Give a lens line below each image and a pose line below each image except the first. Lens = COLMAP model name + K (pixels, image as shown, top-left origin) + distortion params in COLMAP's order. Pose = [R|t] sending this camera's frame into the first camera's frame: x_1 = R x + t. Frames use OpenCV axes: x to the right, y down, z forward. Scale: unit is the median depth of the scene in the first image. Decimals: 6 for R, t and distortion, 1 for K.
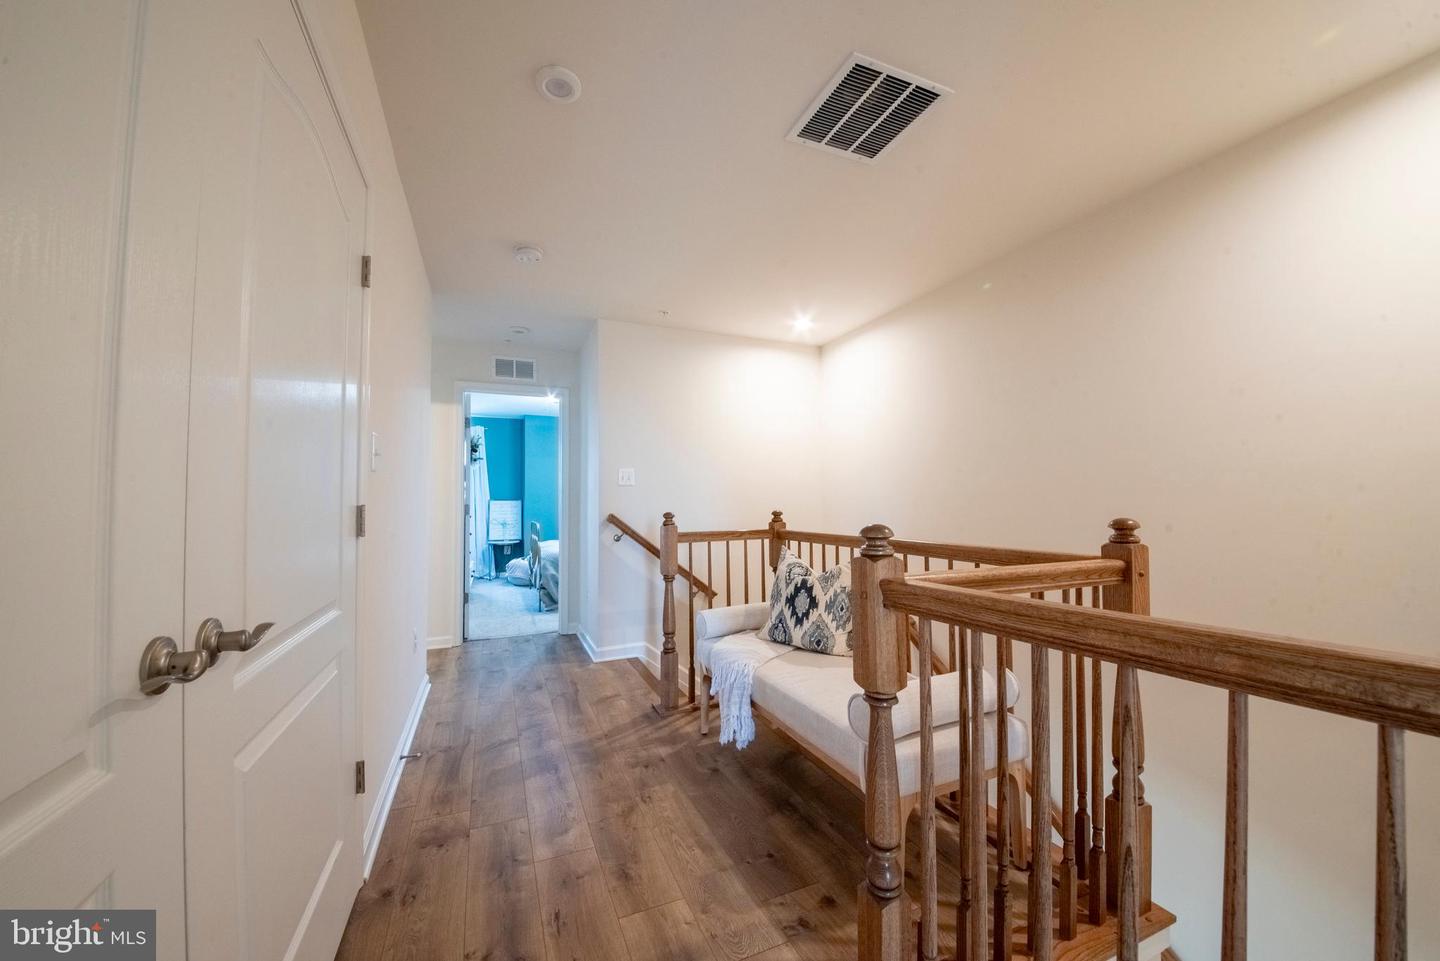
lens RADIAL K [[526.2, 0, 726.9], [0, 526.2, 491.9], [0, 0, 1]] dist [0.007613, -0.001101]
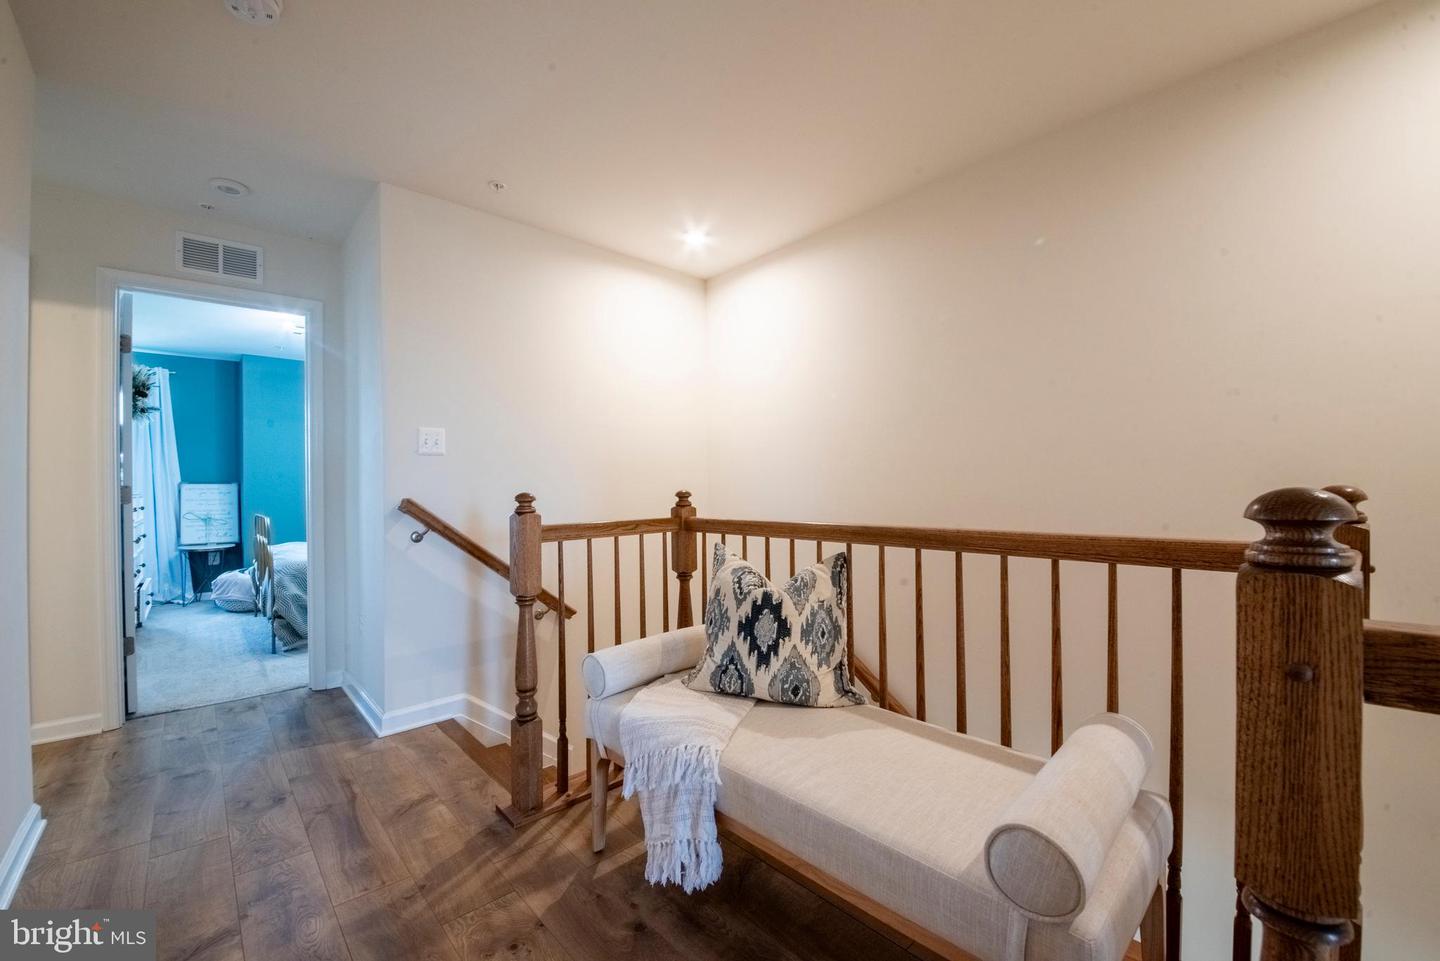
lens RADIAL K [[587.1, 0, 727.7], [0, 587.1, 484.6], [0, 0, 1]] dist [-0.007440, -0.006286]
pose [[0.947458, -0.005403, 0.319836, -0.094812], [0.000997, 0.999902, 0.013939, 0.018179], [-0.319880, -0.012888, 0.947370, 0.254335]]
